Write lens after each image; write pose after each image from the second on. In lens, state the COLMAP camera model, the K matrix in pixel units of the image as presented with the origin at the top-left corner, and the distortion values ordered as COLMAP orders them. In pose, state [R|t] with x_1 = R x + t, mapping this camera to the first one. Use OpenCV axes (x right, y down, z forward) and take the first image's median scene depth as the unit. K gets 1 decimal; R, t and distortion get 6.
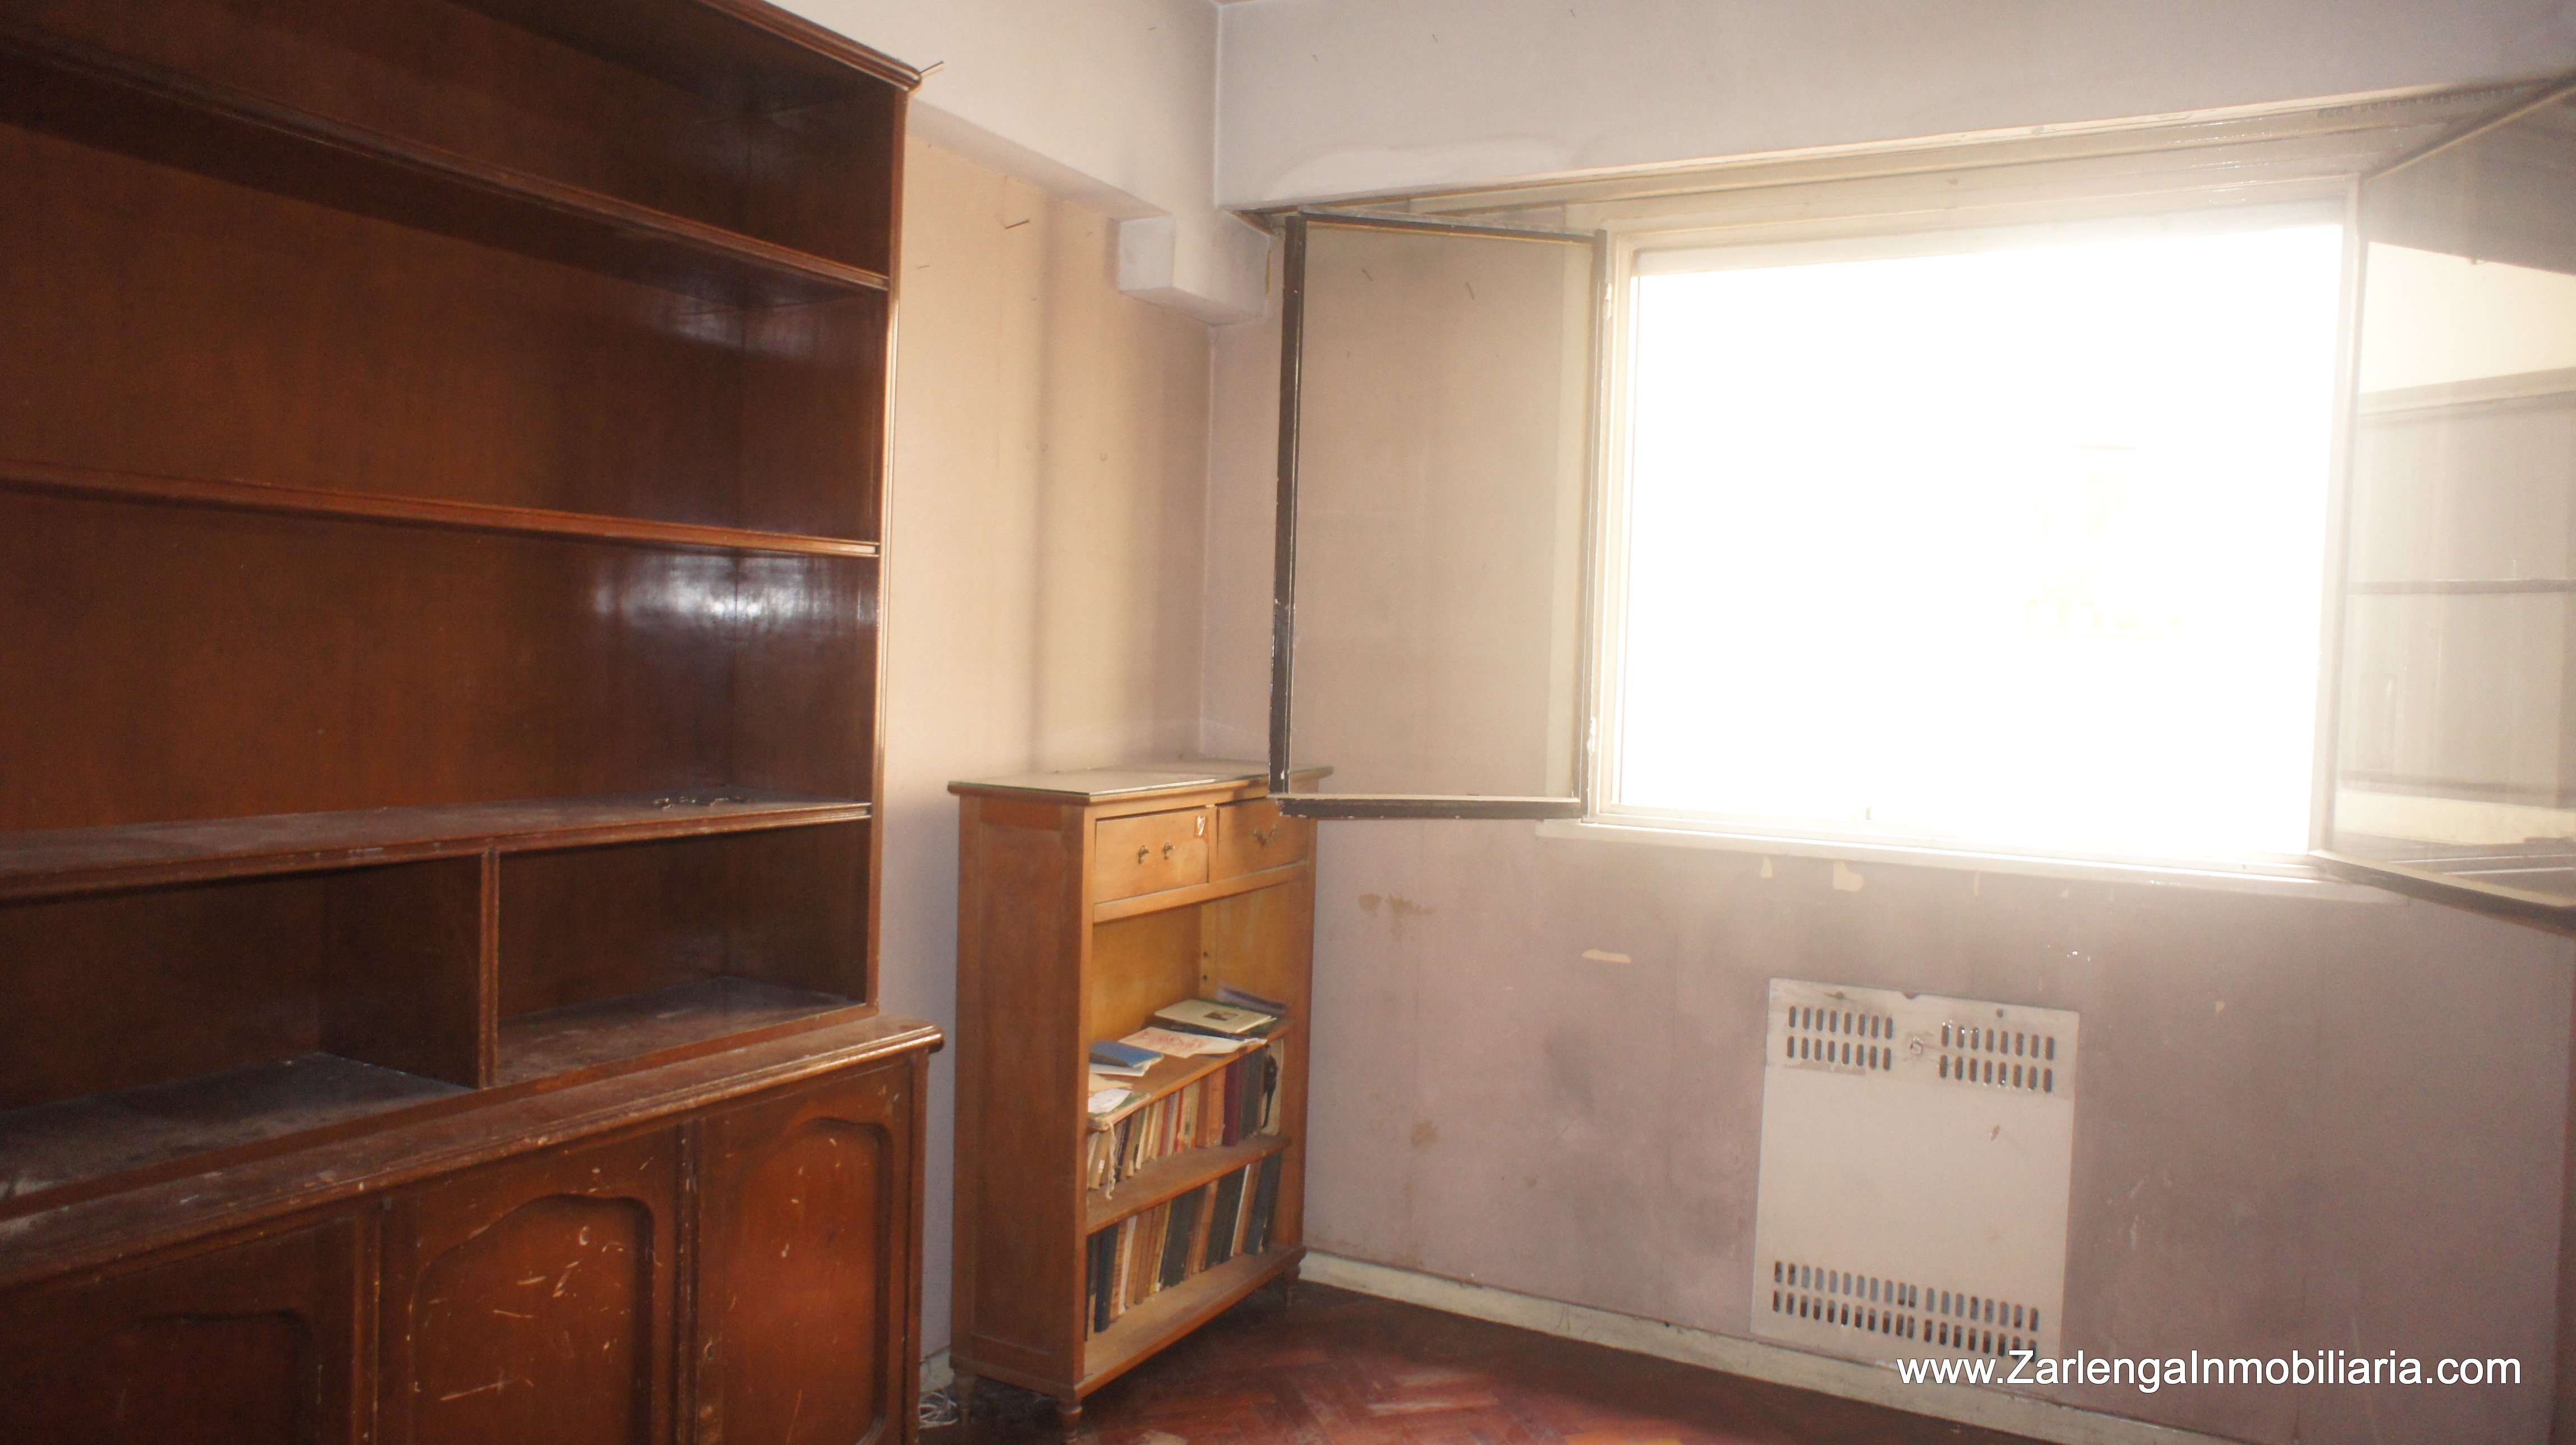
lens RADIAL K [[1748.4, 0, 1288.0], [0, 1748.4, 722.5], [0, 0, 1]] dist [-0.080137, 0.106741]
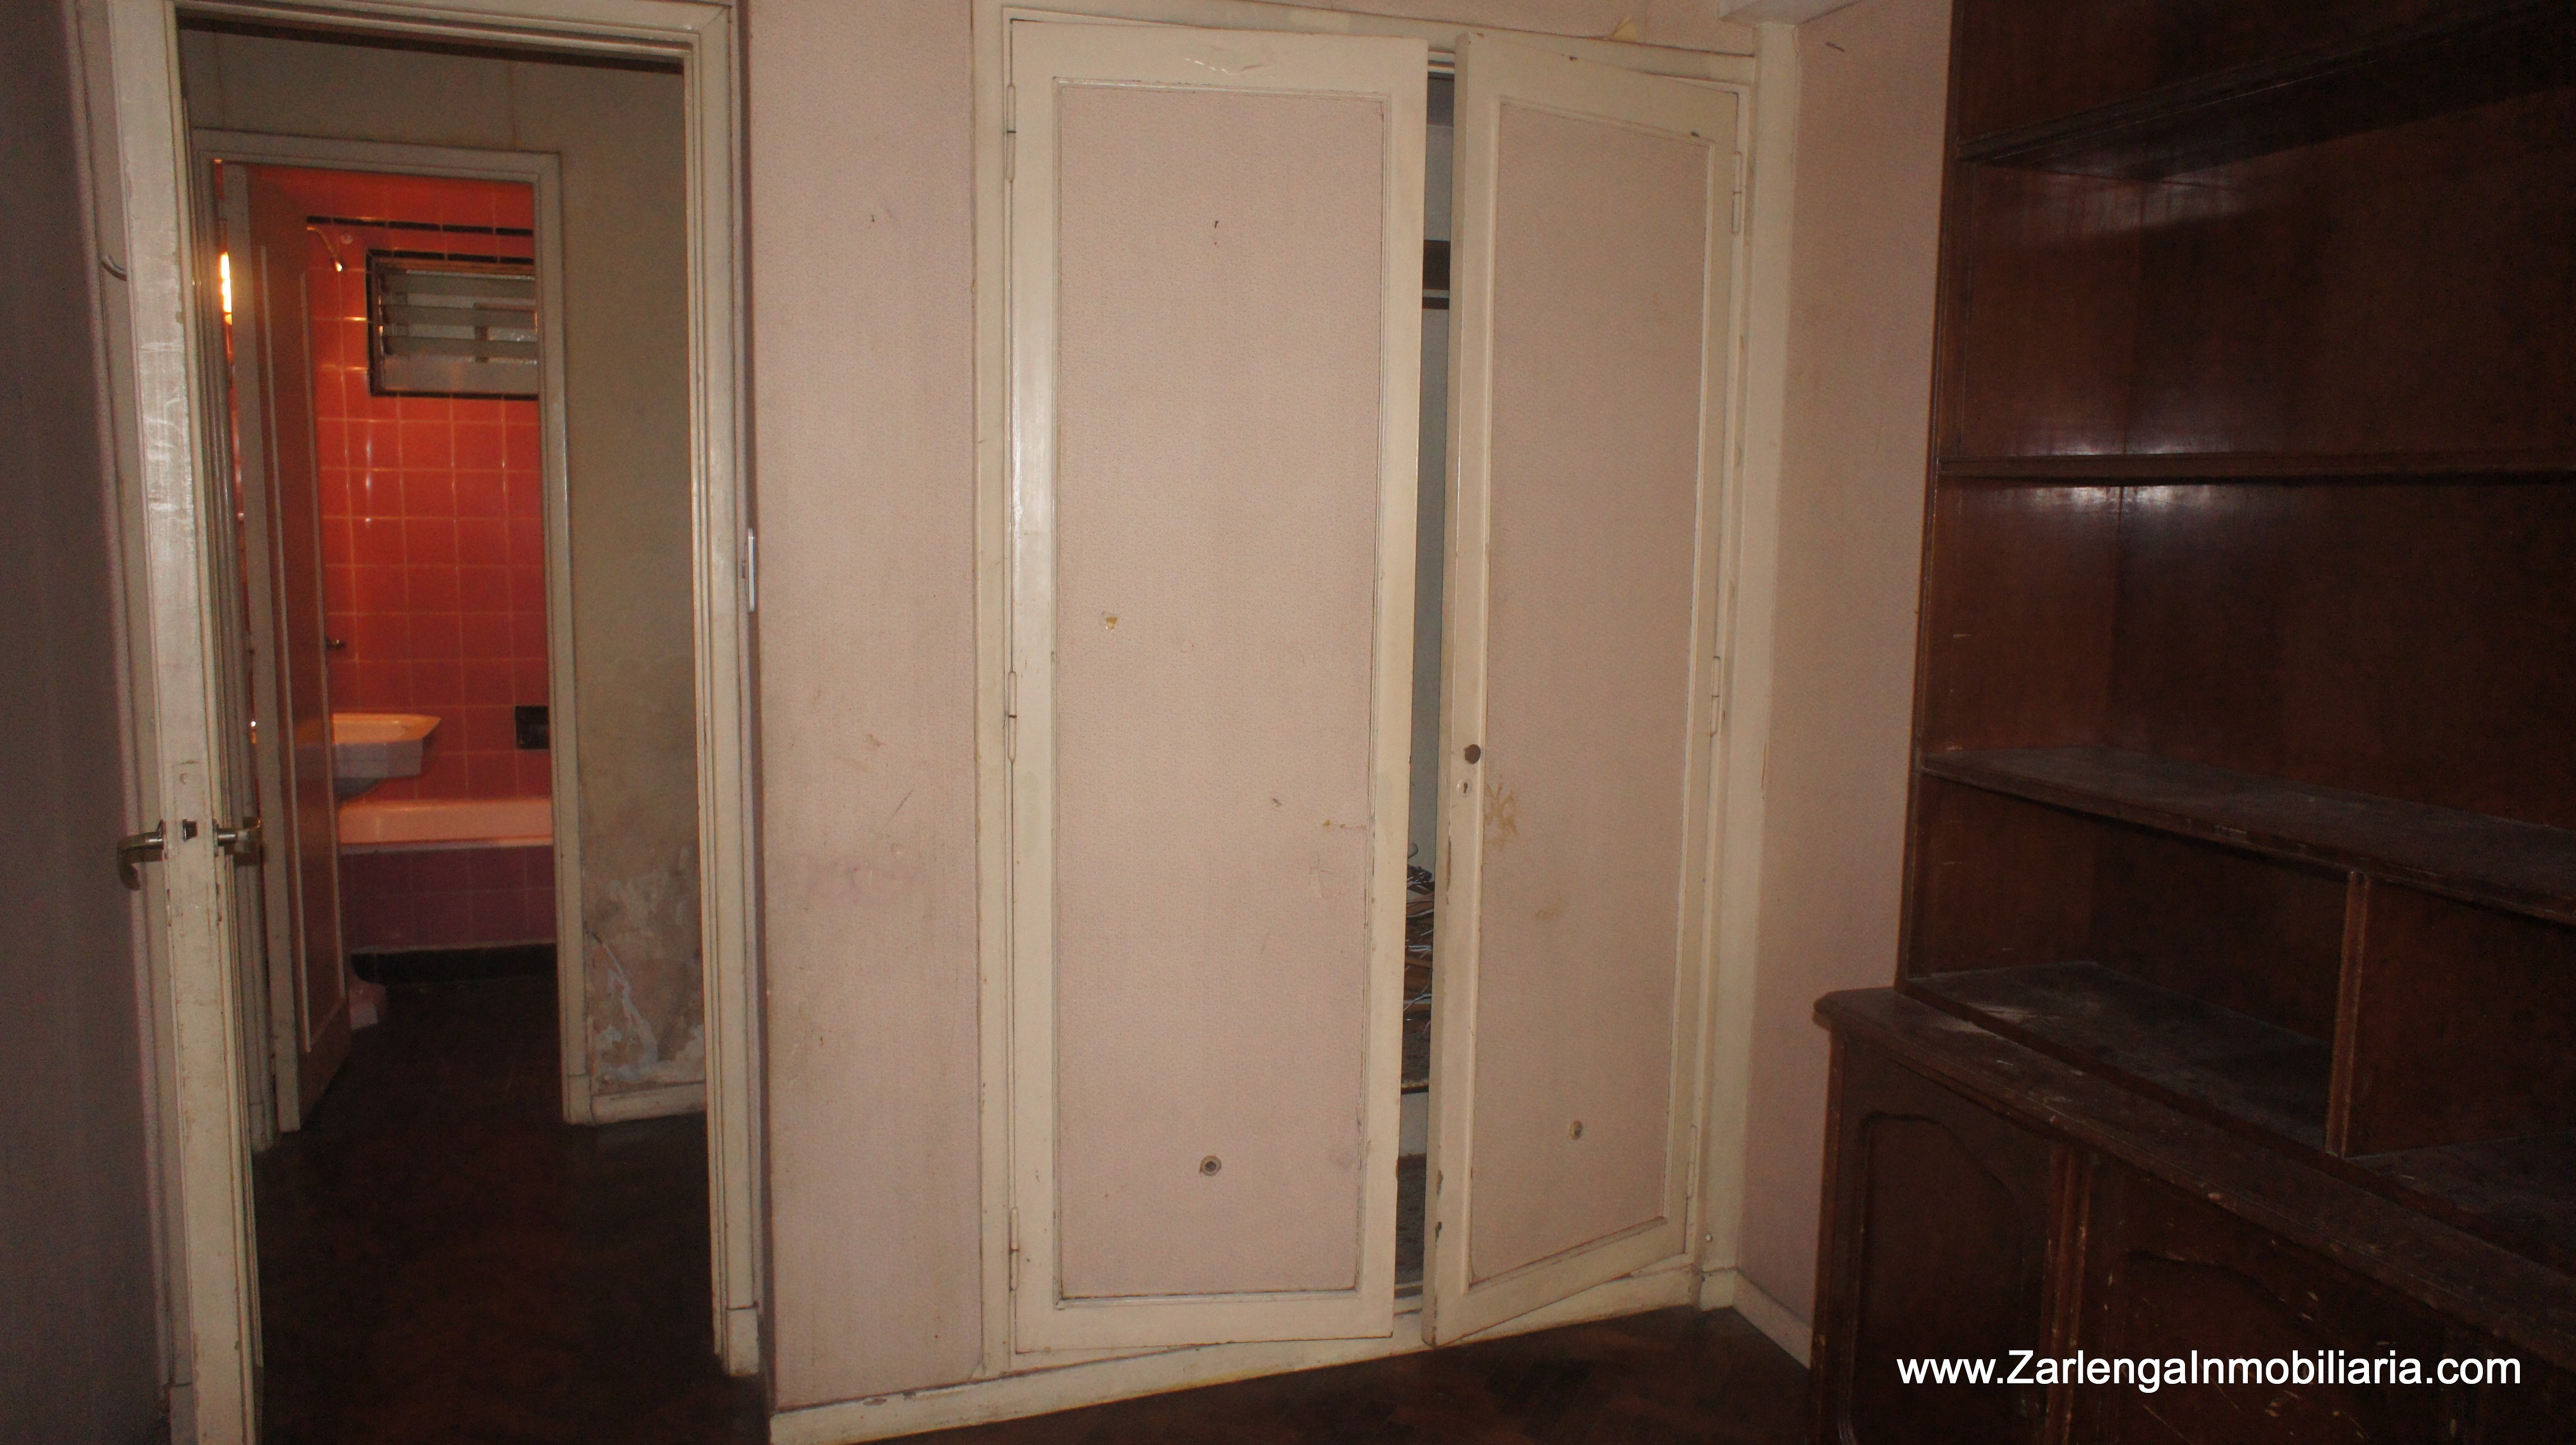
lens RADIAL K [[1748.4, 0, 1288.0], [0, 1748.4, 722.5], [0, 0, 1]] dist [-0.080137, 0.106741]
pose [[-0.675642, 0.047626, -0.735690, 0.522695], [-0.067772, 0.989673, 0.126308, -0.070907], [0.734108, 0.135198, -0.665437, 1.259908]]
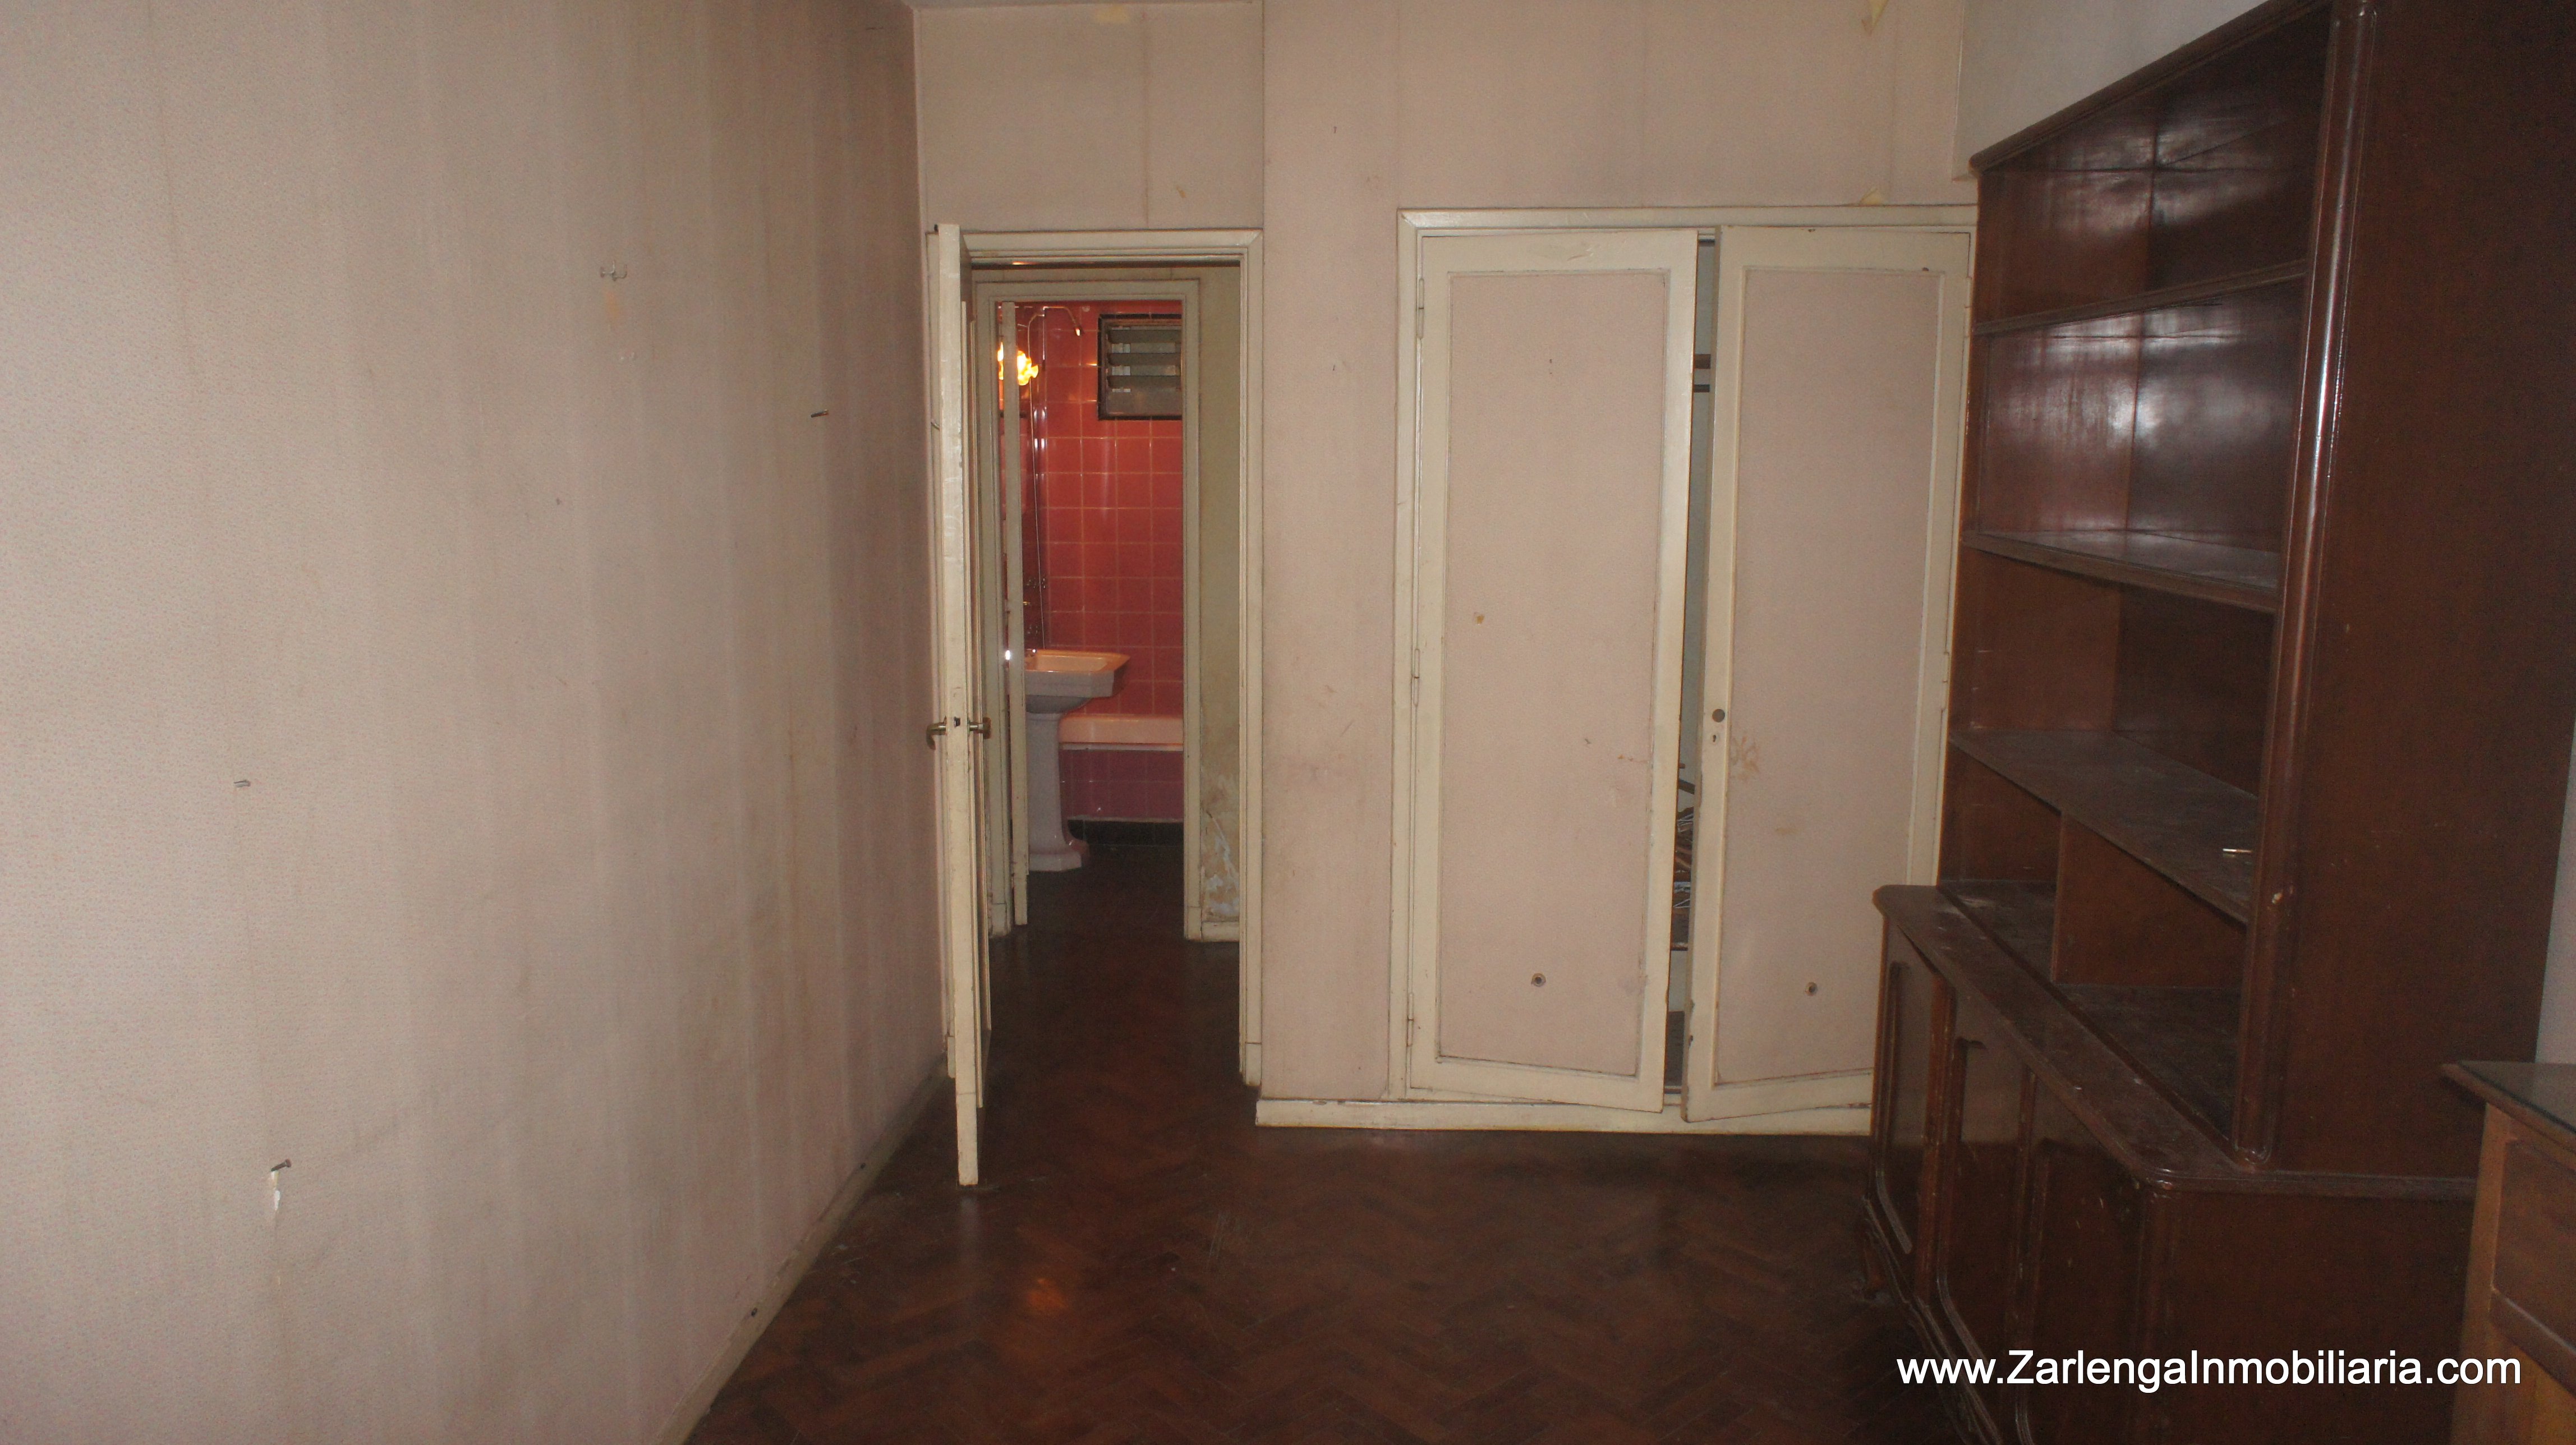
lens RADIAL K [[1748.4, 0, 1288.0], [0, 1748.4, 722.5], [0, 0, 1]] dist [-0.080137, 0.106741]
pose [[-0.910796, 0.031911, -0.411622, 0.706153], [-0.048866, 0.981668, 0.184230, -0.232896], [0.409955, 0.187911, -0.892539, 2.111768]]
